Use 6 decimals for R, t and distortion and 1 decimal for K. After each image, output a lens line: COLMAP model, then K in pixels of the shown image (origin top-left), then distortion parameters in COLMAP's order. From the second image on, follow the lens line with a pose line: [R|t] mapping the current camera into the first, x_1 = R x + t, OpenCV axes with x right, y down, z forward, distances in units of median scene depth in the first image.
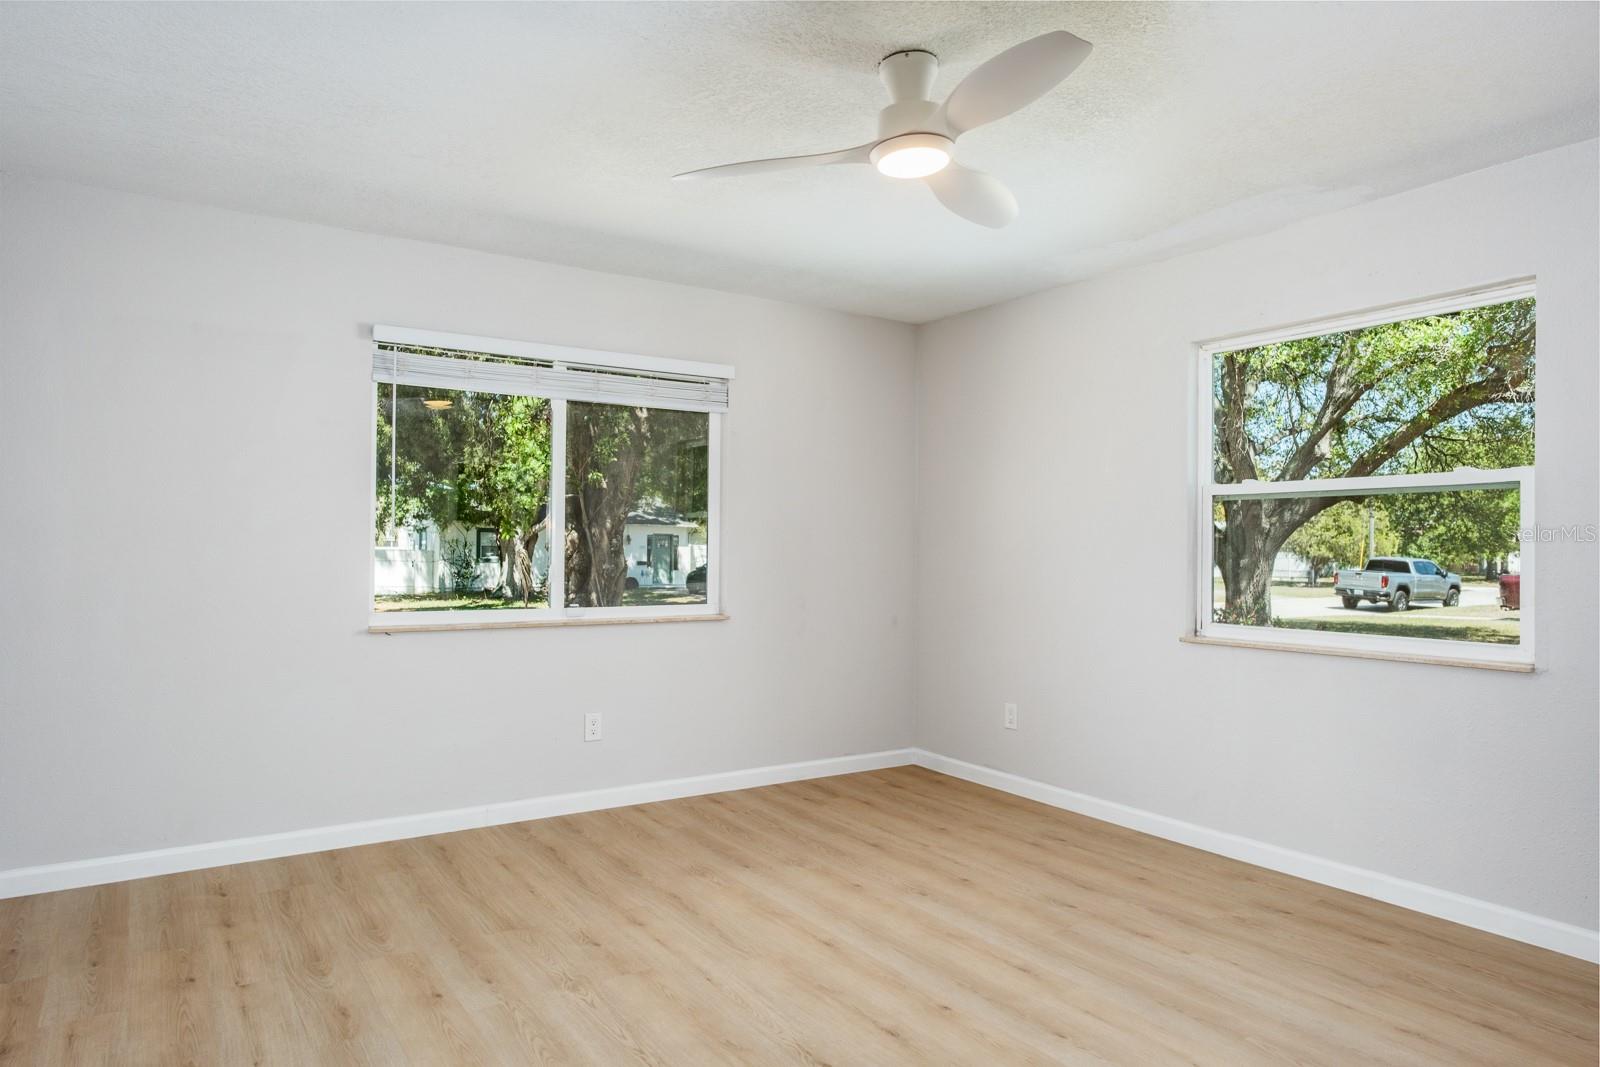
lens RADIAL K [[996.5, 0, 793.3], [0, 996.5, 537.2], [0, 0, 1]] dist [-0.006022, -0.000254]
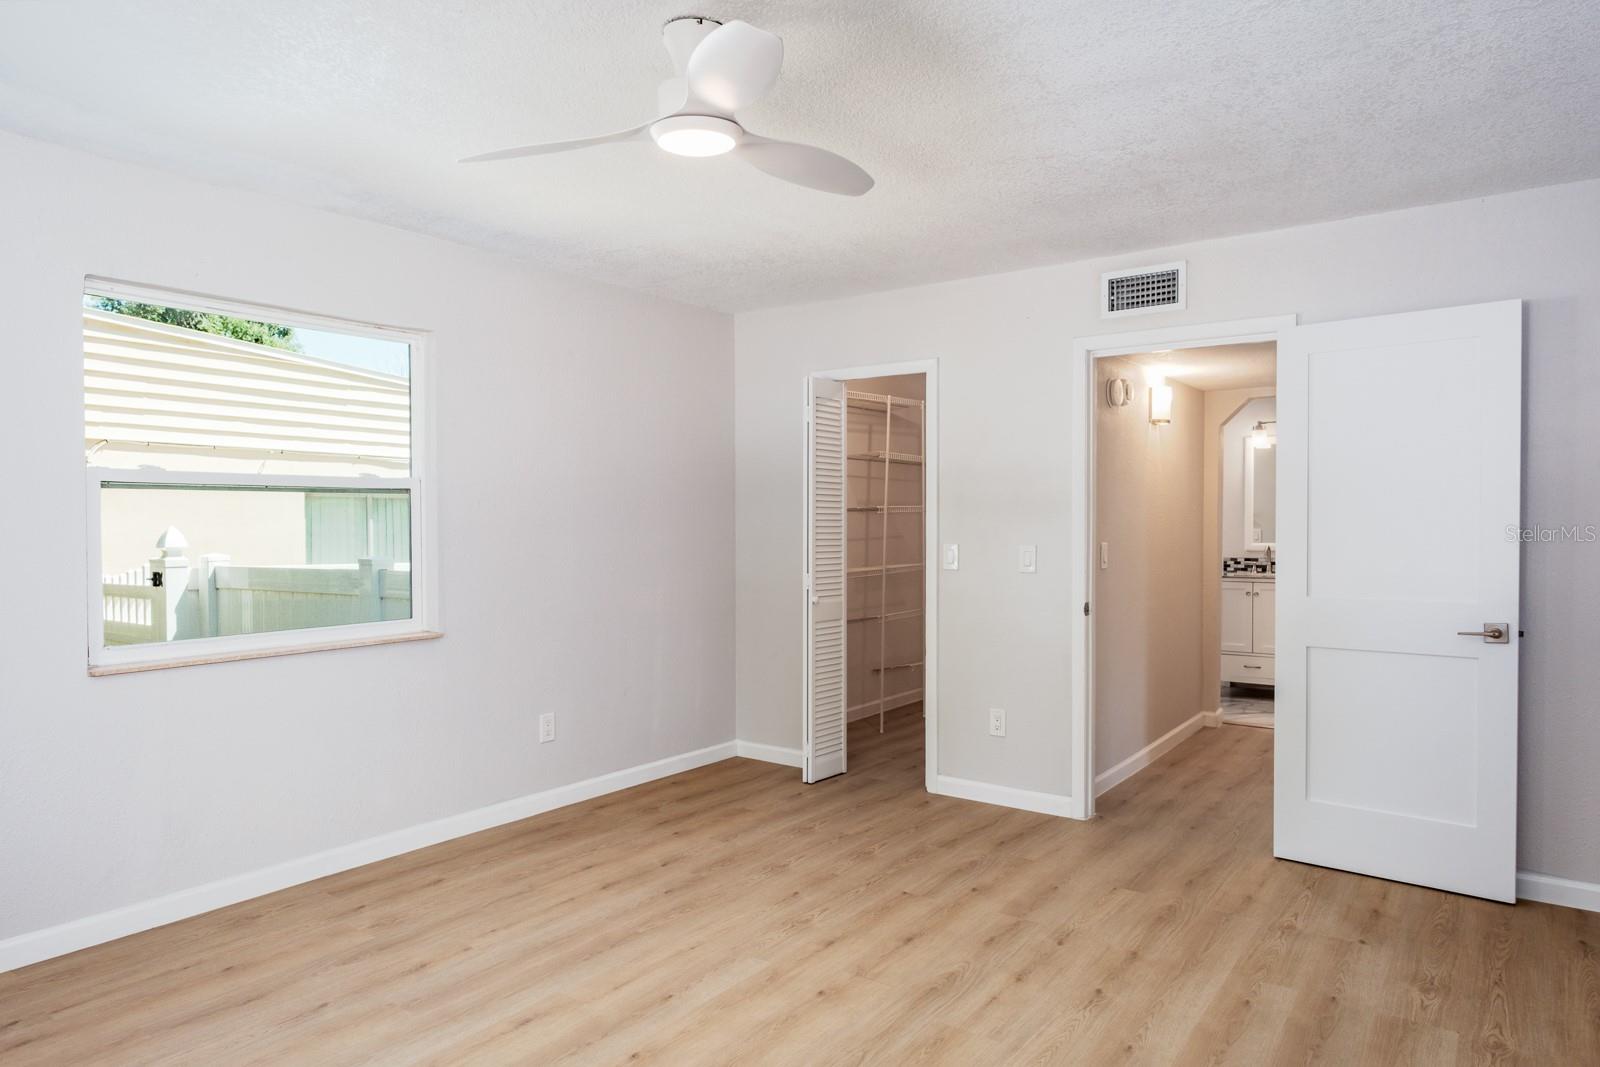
lens RADIAL K [[996.5, 0, 797.0], [0, 996.5, 534.2], [0, 0, 1]] dist [-0.006022, -0.000254]
pose [[-0.350060, -0.015741, 0.936595, -0.571946], [-0.005076, 0.999876, 0.014907, -0.017437], [-0.936714, 0.000464, -0.350096, 0.898736]]
